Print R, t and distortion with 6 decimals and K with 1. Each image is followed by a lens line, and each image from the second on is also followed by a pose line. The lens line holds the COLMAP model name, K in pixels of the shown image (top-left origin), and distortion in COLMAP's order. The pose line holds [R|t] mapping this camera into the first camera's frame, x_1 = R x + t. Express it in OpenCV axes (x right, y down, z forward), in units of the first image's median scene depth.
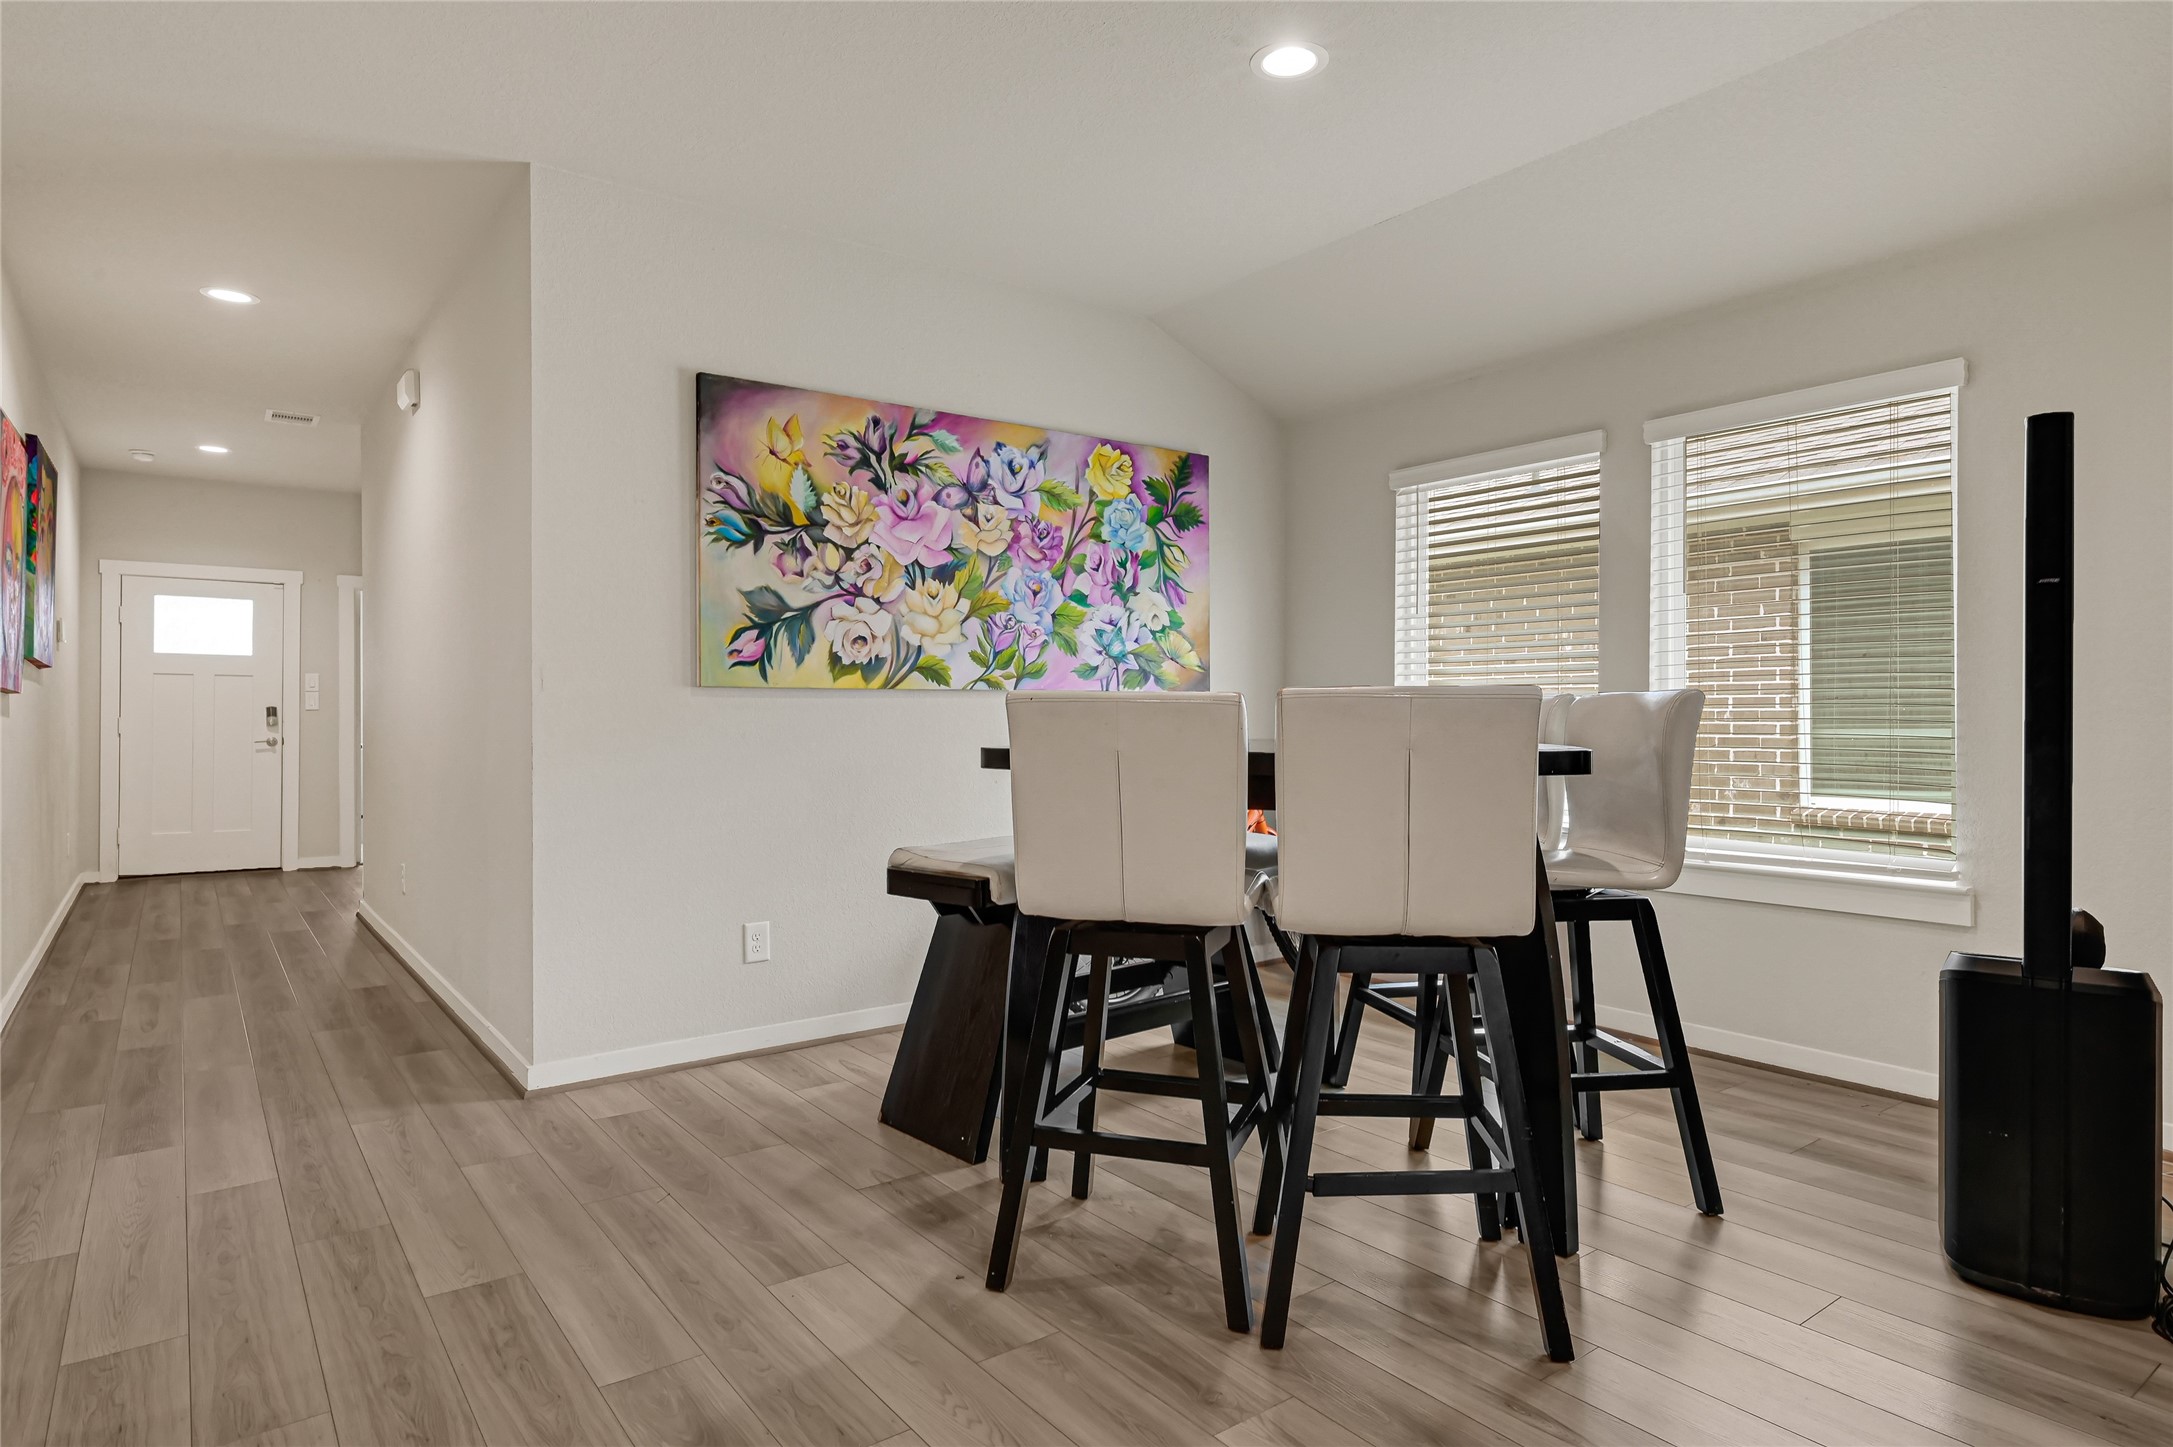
lens RADIAL K [[1215.9, 0, 1085.3], [0, 1215.9, 715.4], [0, 0, 1]] dist [-0.001720, 0.002852]
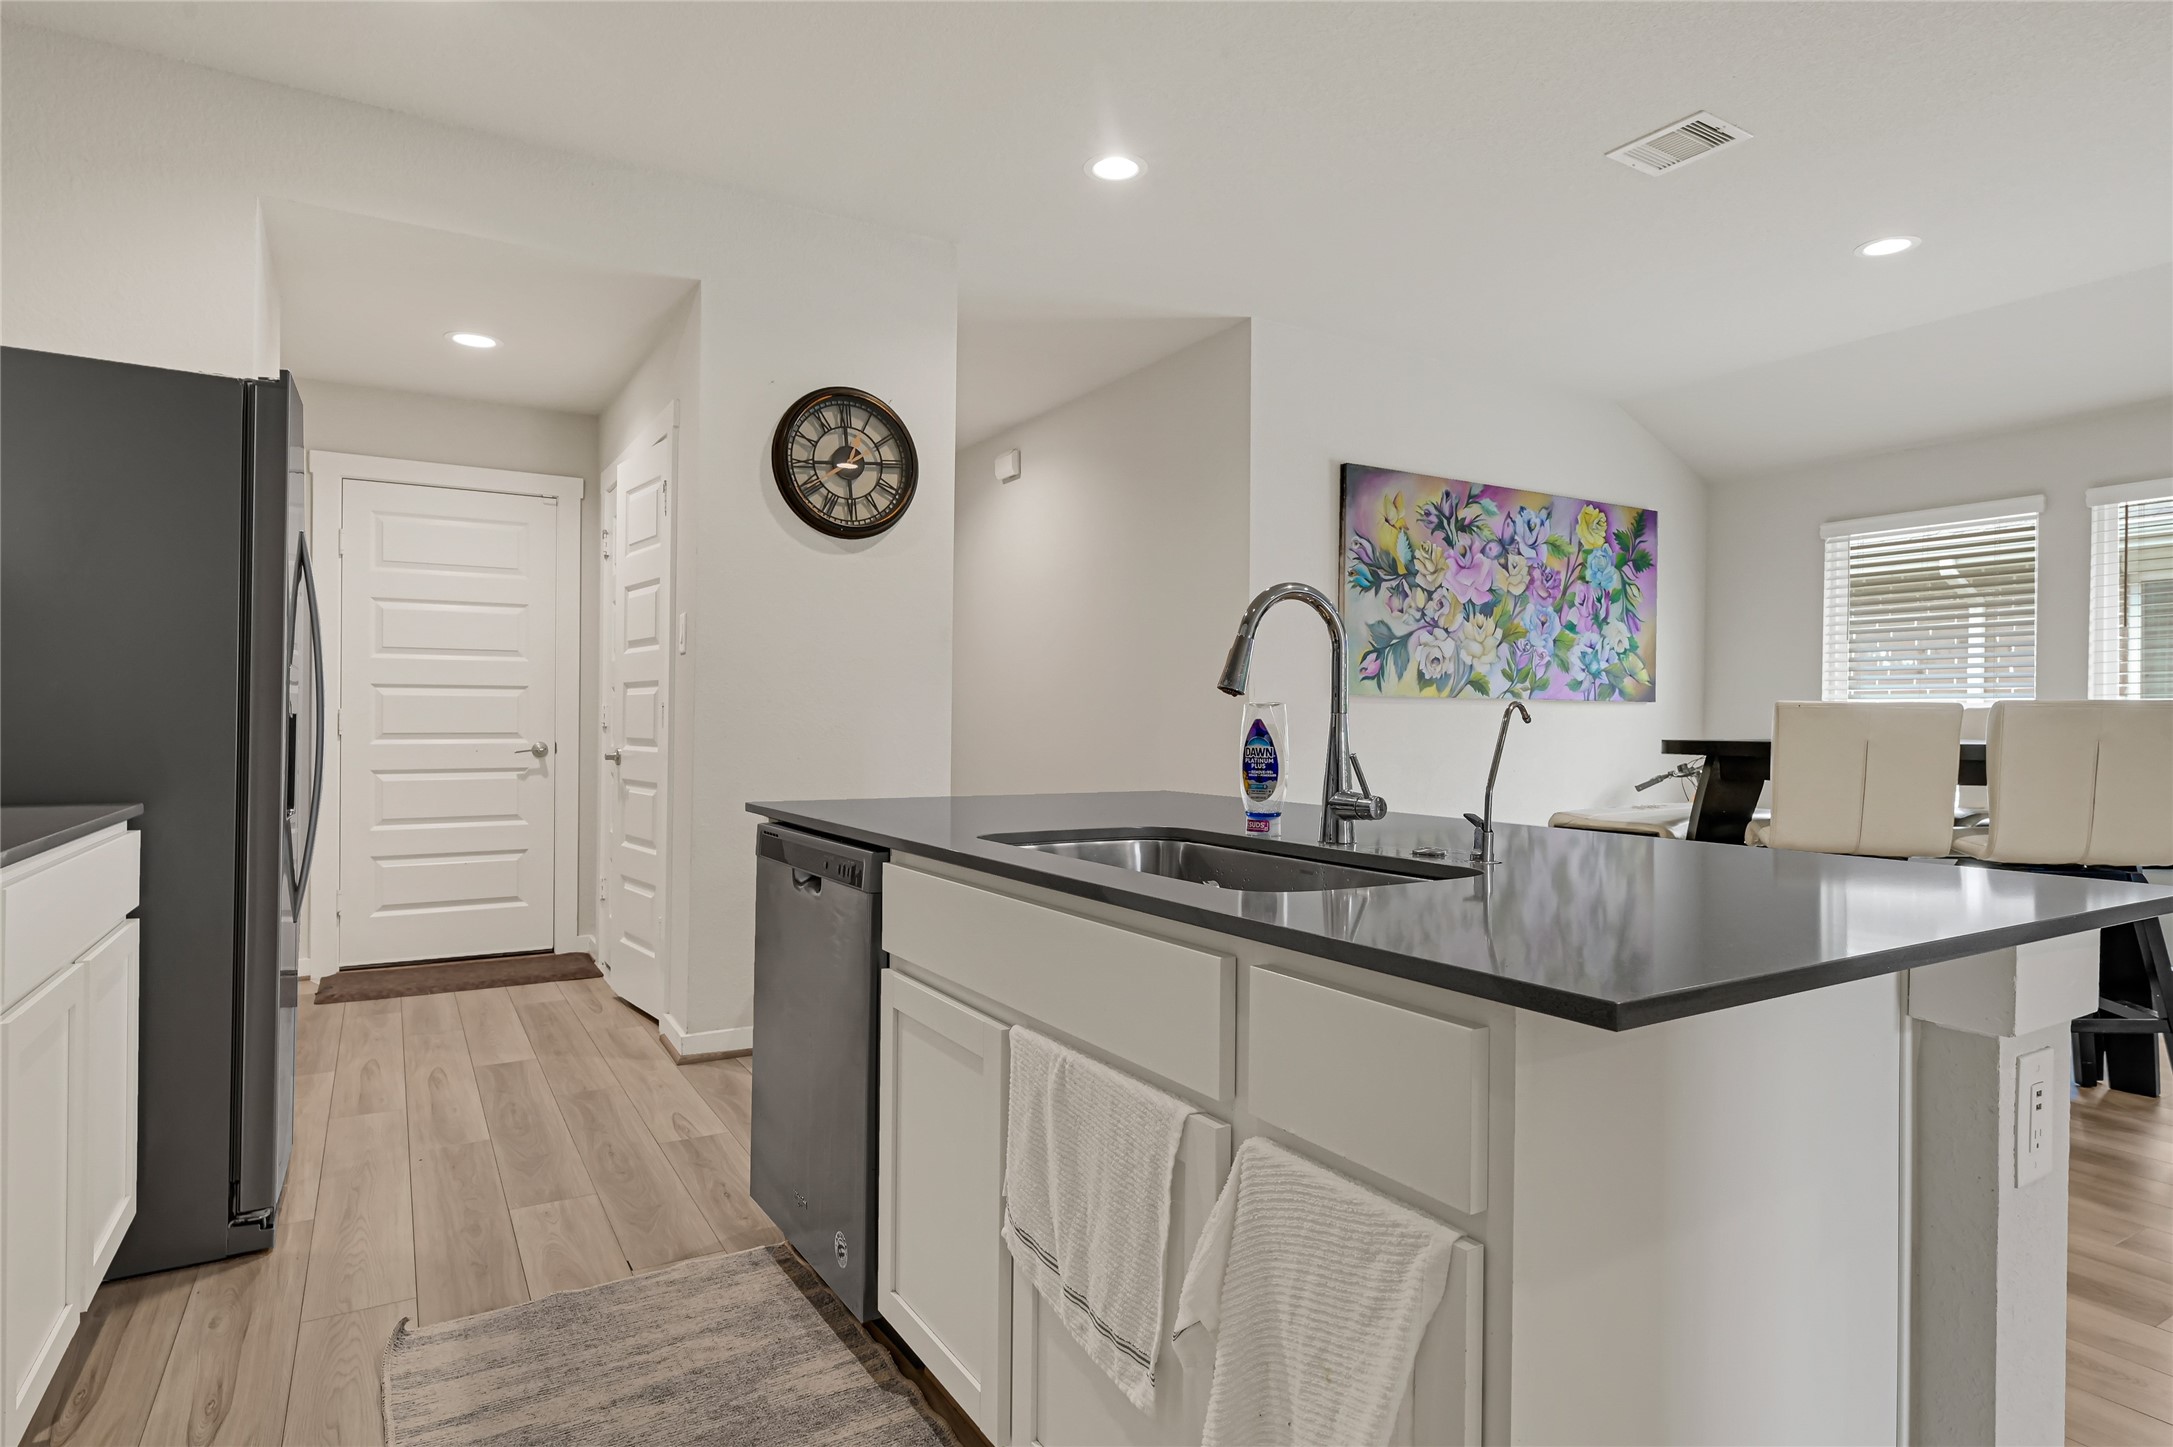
lens RADIAL K [[1170.7, 0, 1090.5], [0, 1170.7, 722.9], [0, 0, 1]] dist [0.001525, -0.001492]
pose [[0.994406, 0.011093, -0.105041, -0.405106], [-0.010978, 0.999938, 0.001678, 0.007294], [0.105053, -0.000515, 0.994467, -0.288497]]
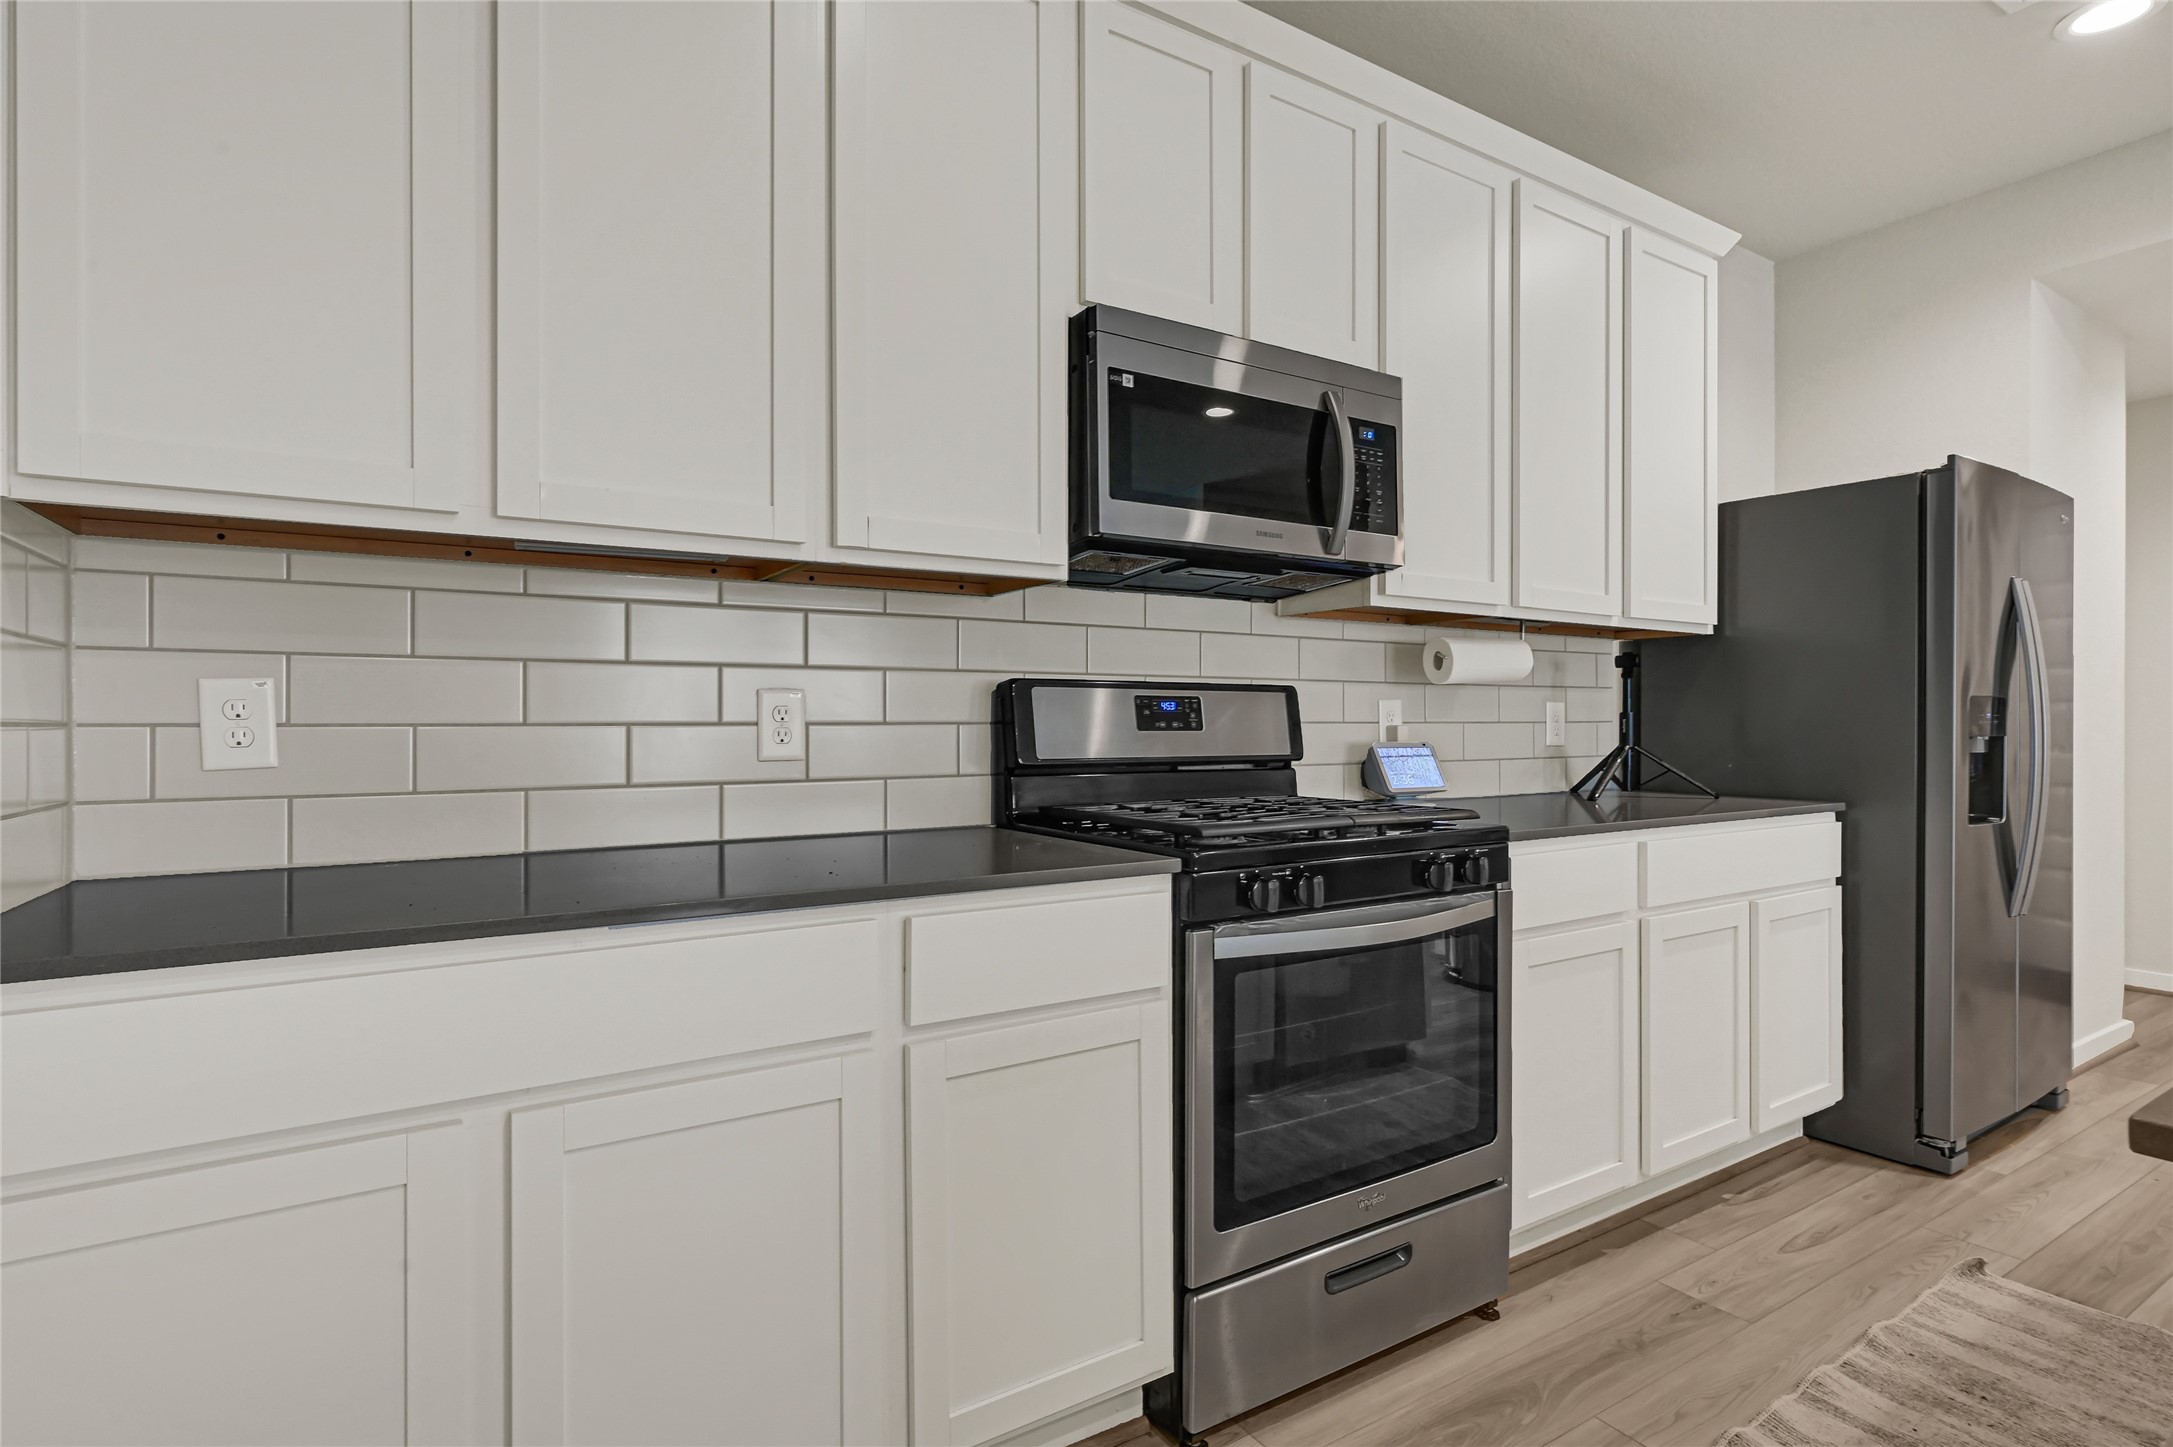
lens RADIAL K [[1062.2, 0, 1087.9], [0, 1062.2, 711.9], [0, 0, 1]] dist [0.000184, -0.000198]
pose [[-0.083573, -0.012638, -0.996422, -0.199501], [0.000880, 0.999918, -0.012756, 0.001285], [0.996501, -0.001943, -0.083555, -0.224696]]
